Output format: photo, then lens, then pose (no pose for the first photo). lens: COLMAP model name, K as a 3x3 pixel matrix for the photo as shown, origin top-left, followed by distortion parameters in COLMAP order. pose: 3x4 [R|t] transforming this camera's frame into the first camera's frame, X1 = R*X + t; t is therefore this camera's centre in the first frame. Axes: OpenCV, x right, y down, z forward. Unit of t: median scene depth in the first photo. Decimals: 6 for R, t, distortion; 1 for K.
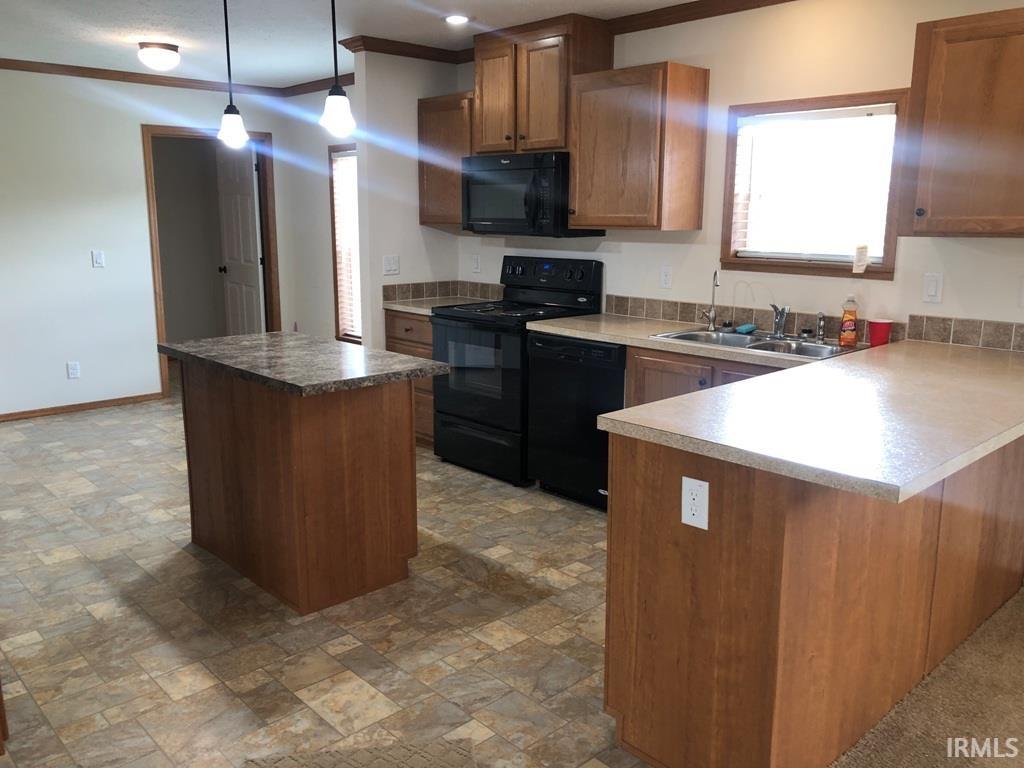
lens RADIAL K [[845.1, 0, 518.9], [0, 845.1, 371.8], [0, 0, 1]] dist [0.034580, -0.030221]
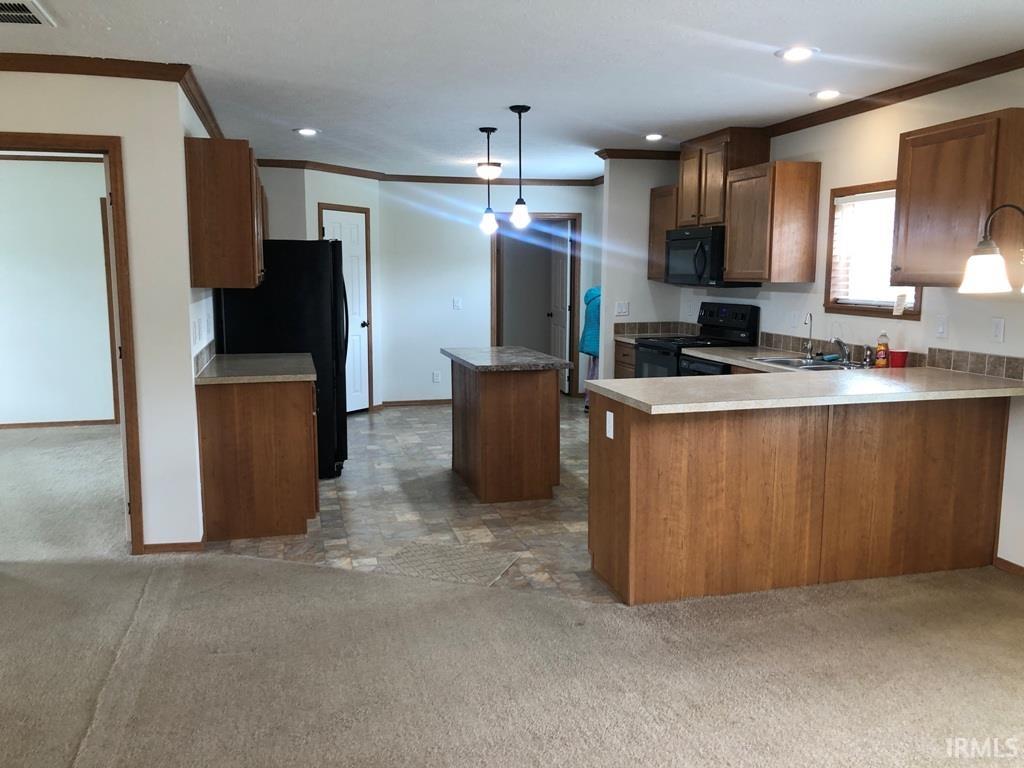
lens RADIAL K [[845.1, 0, 501.5], [0, 845.1, 386.1], [0, 0, 1]] dist [0.034580, -0.030221]
pose [[0.872835, 0.062943, -0.483939, 0.451023], [-0.088297, 0.995650, -0.029755, 0.074747], [0.479961, 0.068701, 0.874596, -0.372169]]
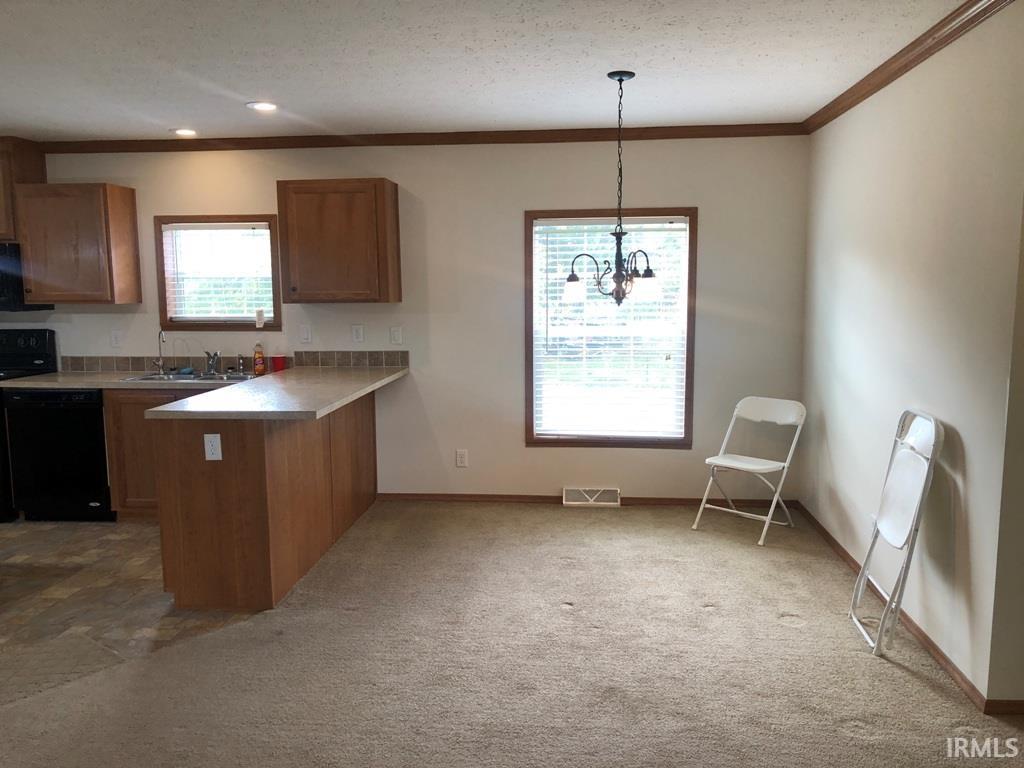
lens RADIAL K [[845.1, 0, 514.3], [0, 845.1, 401.6], [0, 0, 1]] dist [0.034580, -0.030221]
pose [[0.751837, -0.103742, 0.651137, -0.250055], [0.135436, 0.990785, 0.001475, 0.071637], [-0.645290, 0.087078, 0.758959, -0.426991]]
